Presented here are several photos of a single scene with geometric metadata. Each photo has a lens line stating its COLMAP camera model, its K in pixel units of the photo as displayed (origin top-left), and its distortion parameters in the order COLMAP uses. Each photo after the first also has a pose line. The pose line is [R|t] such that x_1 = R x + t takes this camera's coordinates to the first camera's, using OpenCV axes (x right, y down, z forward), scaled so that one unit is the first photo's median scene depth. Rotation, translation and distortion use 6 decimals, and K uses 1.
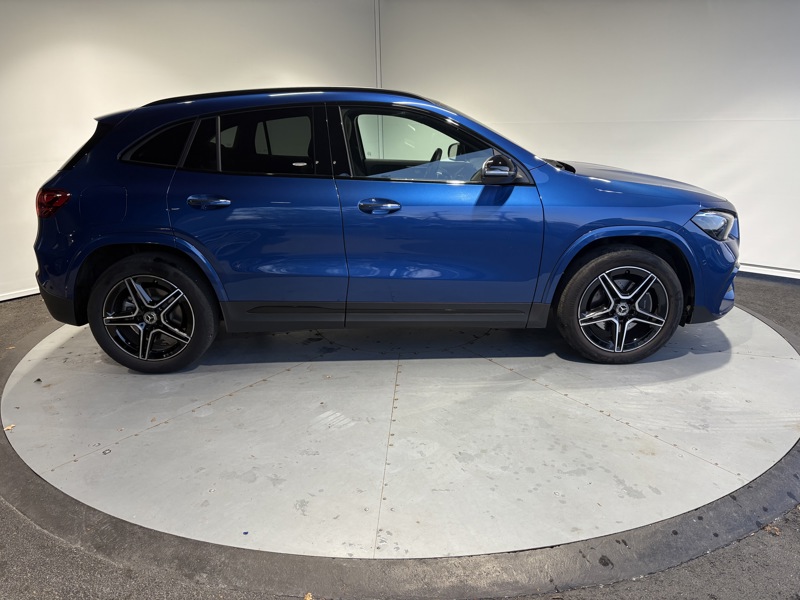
lens RADIAL K [[591.0, 0, 400.0], [0, 591.0, 300.0], [0, 0, 1]] dist [0.095422, -0.106518]
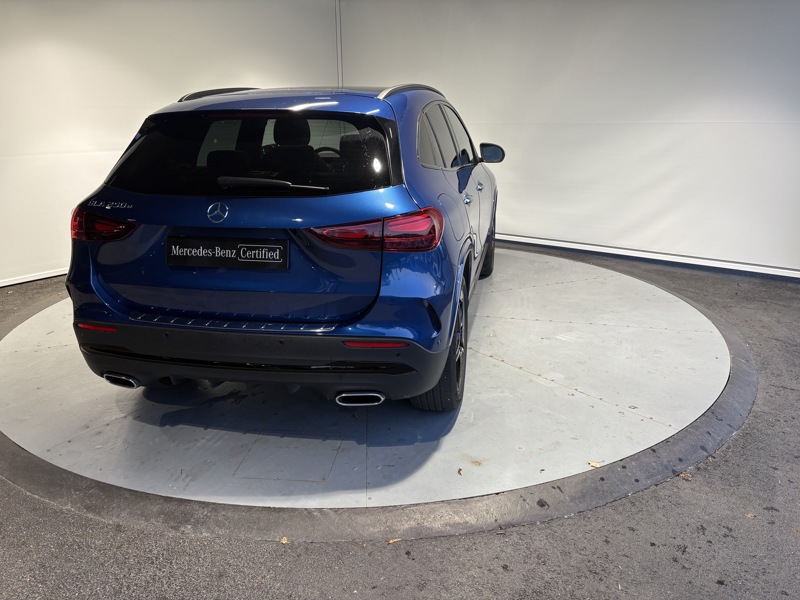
lens RADIAL K [[595.4, 0, 400.0], [0, 595.4, 300.0], [0, 0, 1]] dist [0.074194, -0.078160]
pose [[0.997997, -0.008199, 0.062734, -0.001620], [0.008077, 0.999965, 0.002195, 0.037375], [-0.062749, -0.001684, 0.998028, -0.135929]]
